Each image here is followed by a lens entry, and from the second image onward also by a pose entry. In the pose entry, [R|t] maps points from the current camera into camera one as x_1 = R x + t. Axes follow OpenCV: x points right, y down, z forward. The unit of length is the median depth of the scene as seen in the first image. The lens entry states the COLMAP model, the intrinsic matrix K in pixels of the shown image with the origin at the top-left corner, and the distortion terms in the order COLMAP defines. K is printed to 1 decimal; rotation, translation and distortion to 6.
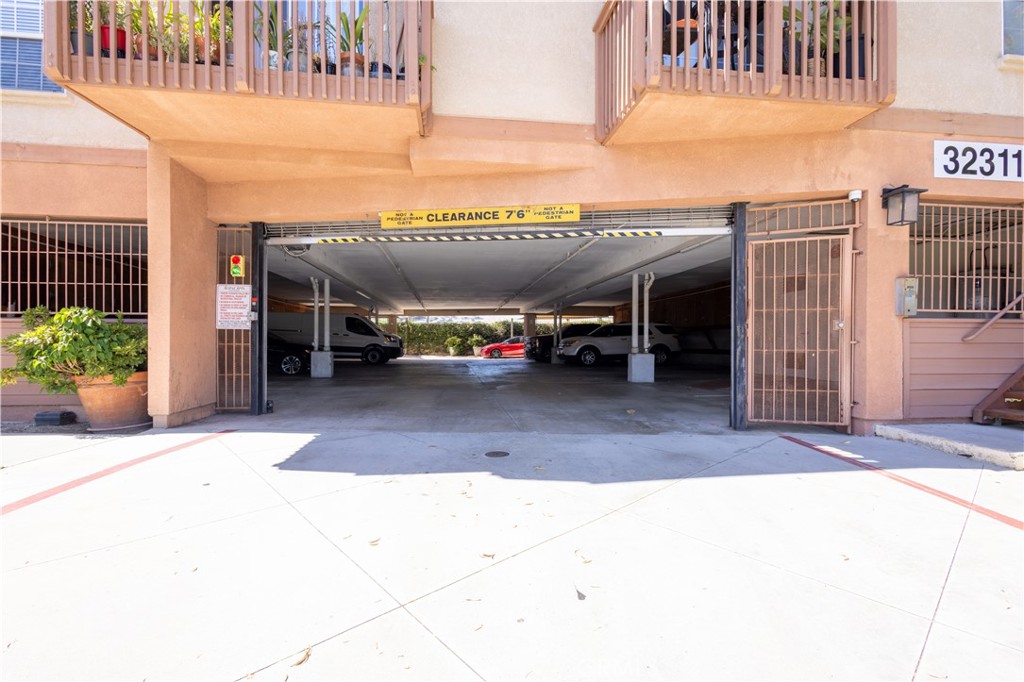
lens RADIAL K [[472.7, 0, 508.7], [0, 472.7, 343.0], [0, 0, 1]] dist [-0.004893, -0.000835]
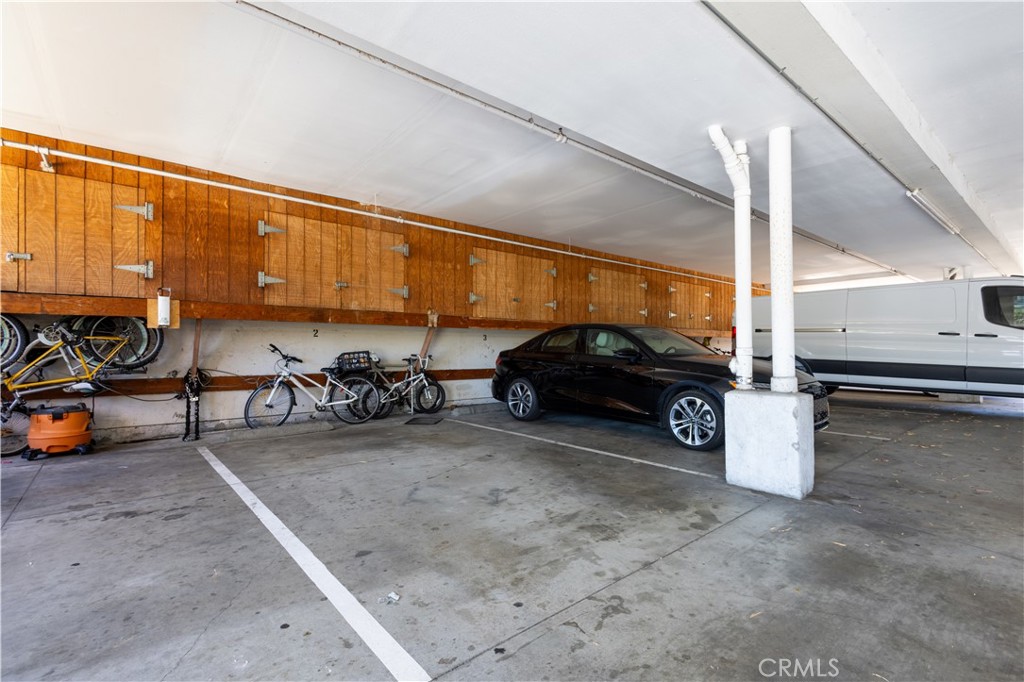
lens RADIAL K [[472.7, 0, 516.2], [0, 472.7, 340.9], [0, 0, 1]] dist [-0.004893, -0.000835]
pose [[0.546780, -0.025658, -0.836883, -0.142966], [0.005687, 0.999621, -0.026931, -0.003393], [0.837257, 0.009966, 0.546718, 0.427004]]
